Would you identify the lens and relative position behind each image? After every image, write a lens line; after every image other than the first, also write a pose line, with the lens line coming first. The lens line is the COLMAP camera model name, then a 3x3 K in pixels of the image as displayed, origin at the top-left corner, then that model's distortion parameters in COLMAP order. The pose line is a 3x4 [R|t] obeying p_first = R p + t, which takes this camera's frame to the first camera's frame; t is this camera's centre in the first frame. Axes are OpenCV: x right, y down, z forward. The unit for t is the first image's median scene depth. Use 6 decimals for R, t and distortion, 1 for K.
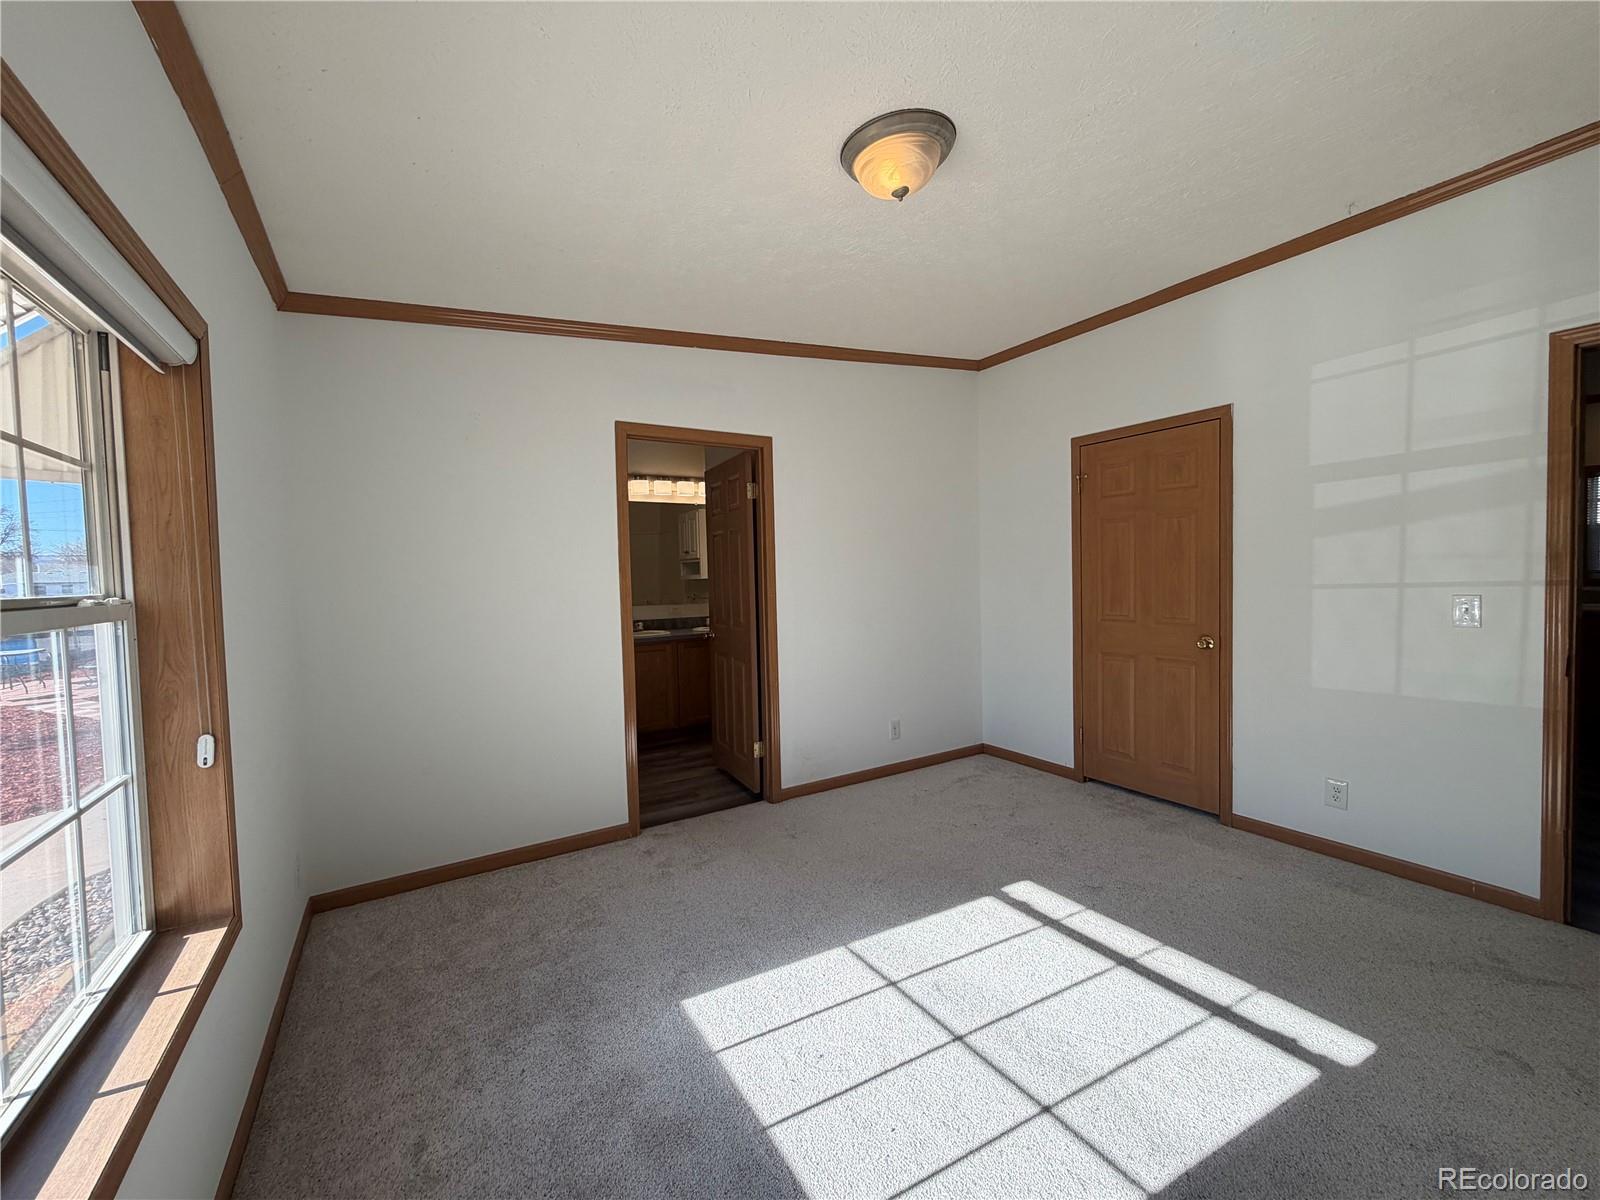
lens RADIAL K [[636.6, 0, 795.4], [0, 636.6, 597.2], [0, 0, 1]] dist [-0.000429, 0.000074]
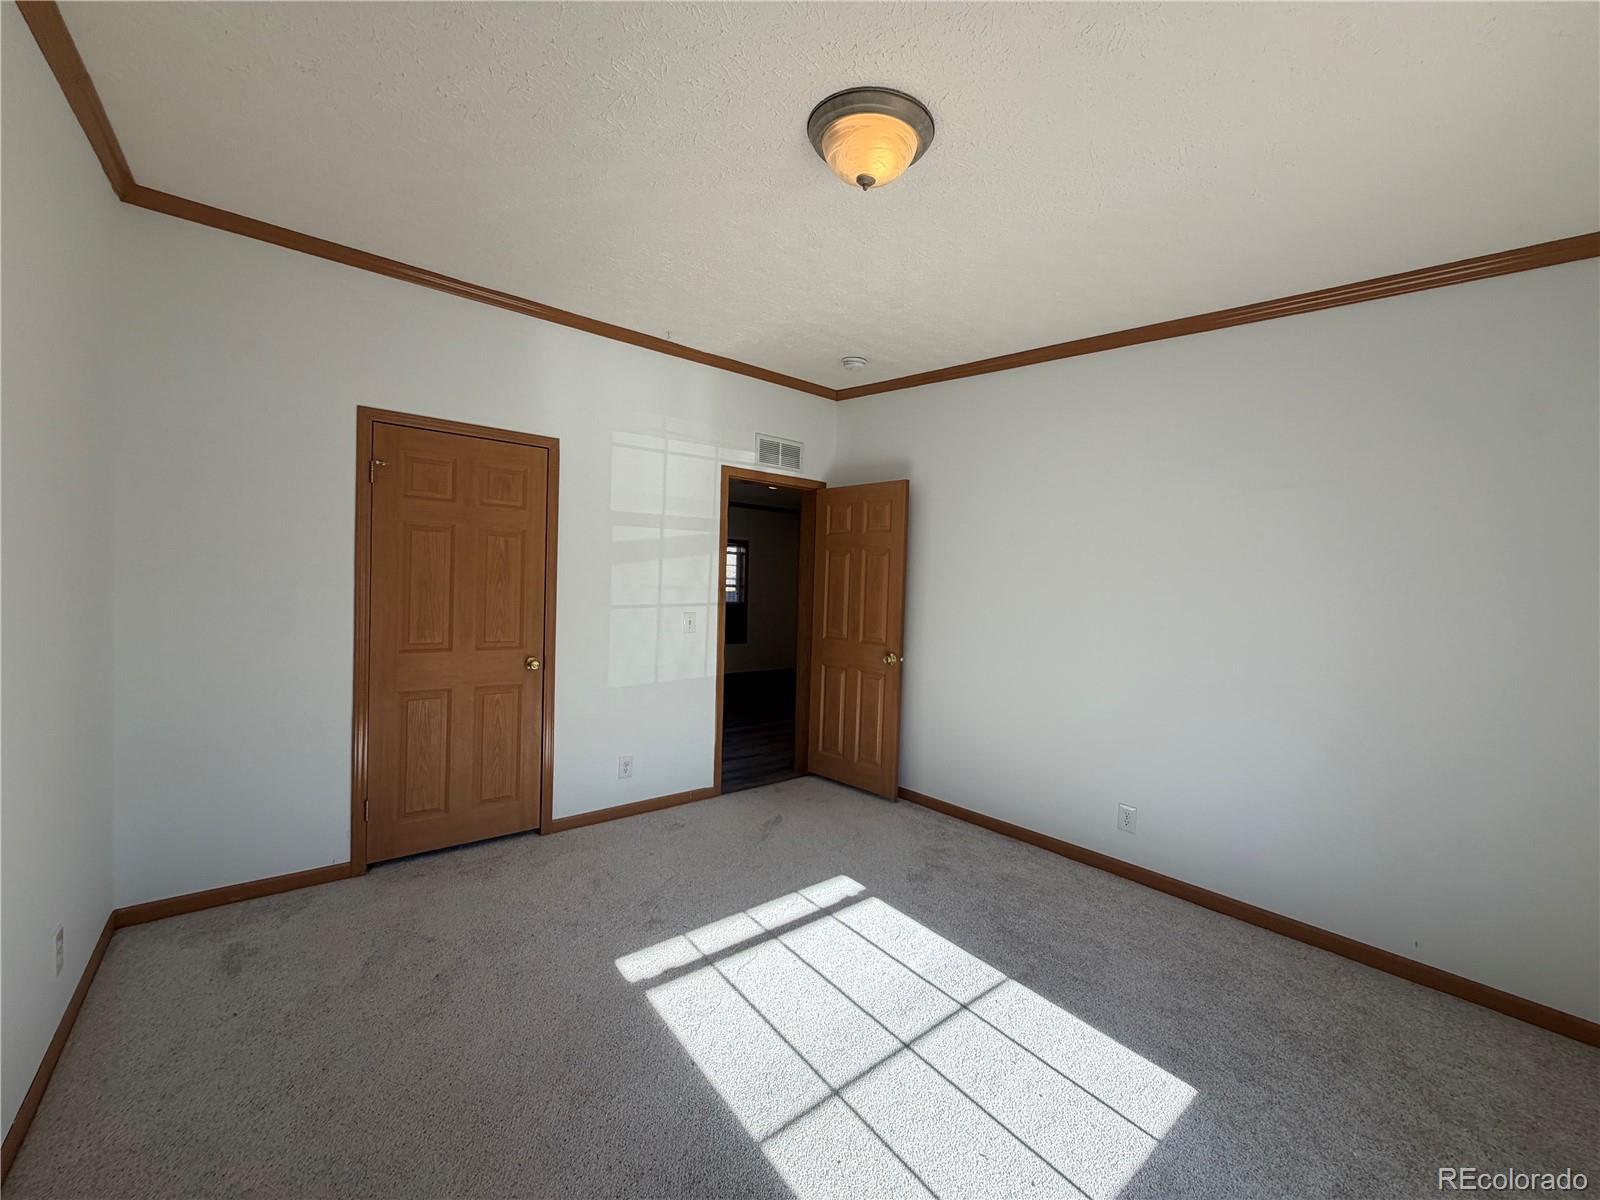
lens RADIAL K [[636.9, 0, 791.2], [0, 636.9, 593.6], [0, 0, 1]] dist [0.007389, -0.000100]
pose [[-0.121622, 0.009139, 0.992534, -0.437630], [0.016840, 0.999833, -0.007143, -0.026407], [-0.992434, 0.015845, -0.121756, 0.745022]]
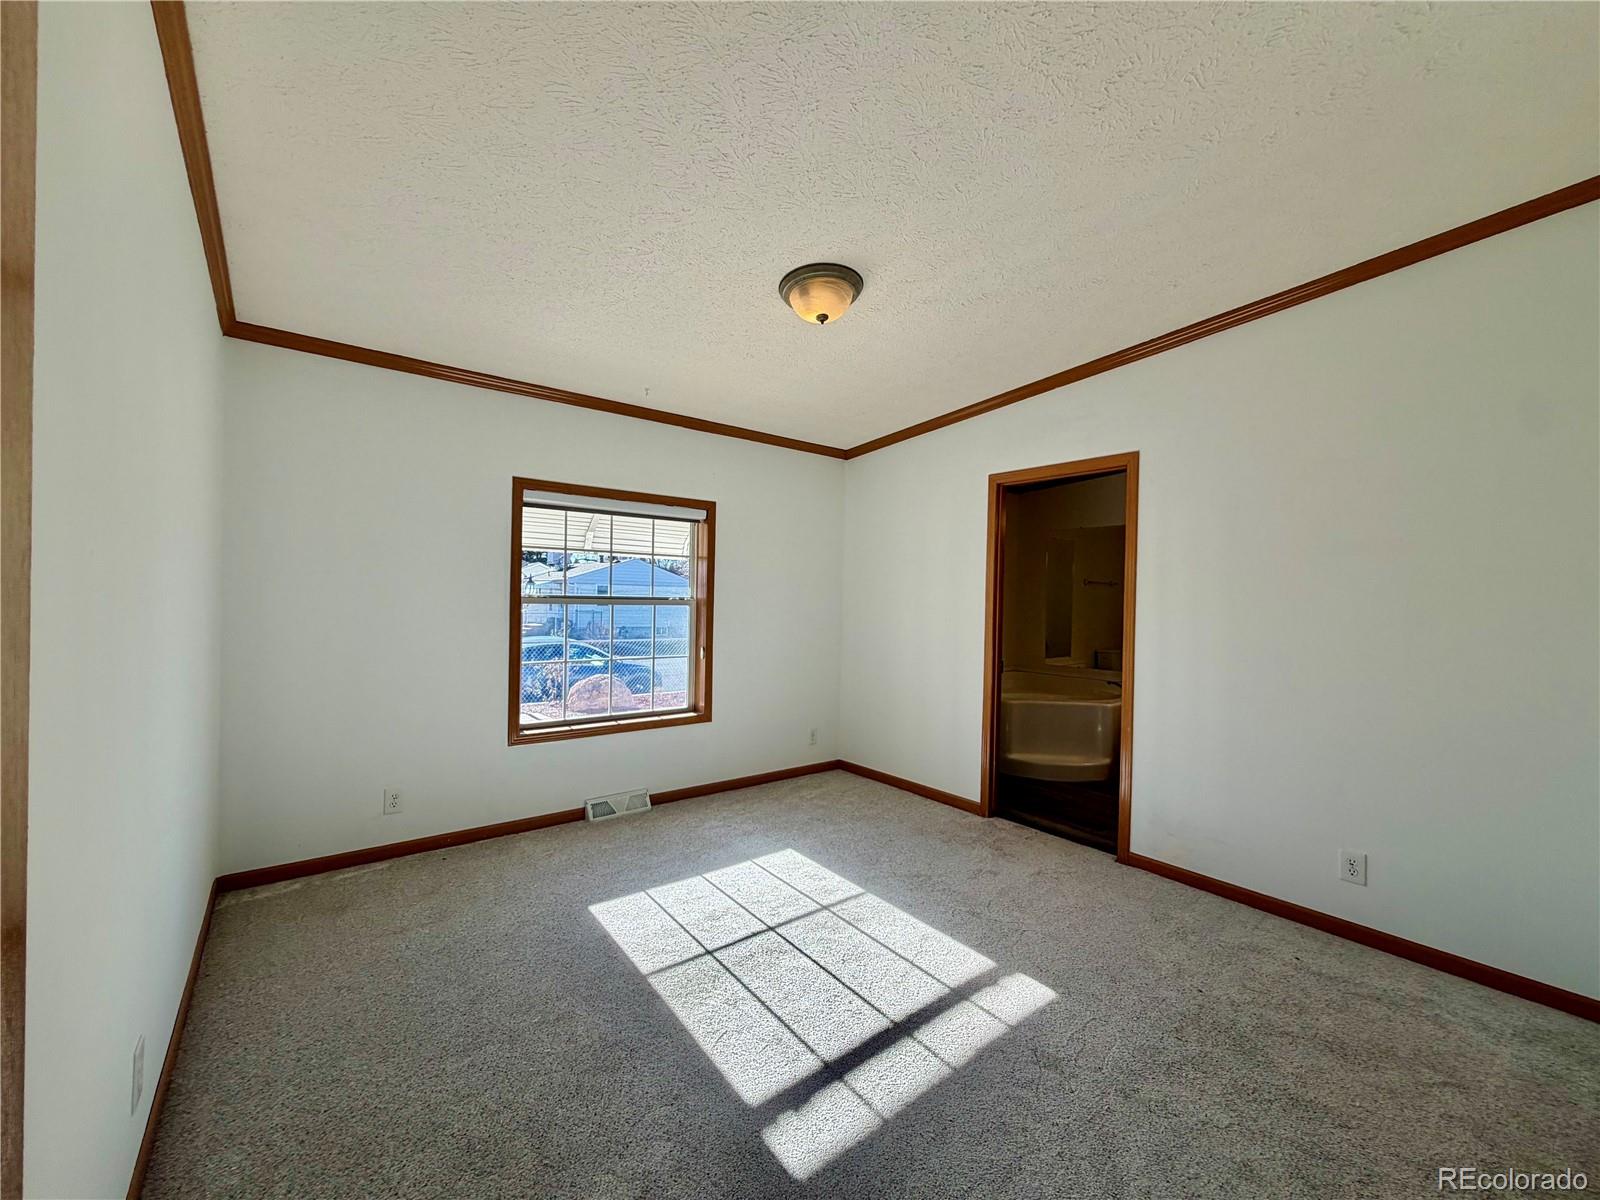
lens RADIAL K [[644.1, 0, 800.0], [0, 644.1, 600.0], [0, 0, 1]] dist [0.001572, 0.000313]
pose [[0.116275, 0.032173, -0.992696, 0.936943], [-0.060866, 0.997828, 0.025210, -0.044498], [0.991350, 0.057490, 0.117980, 0.506124]]
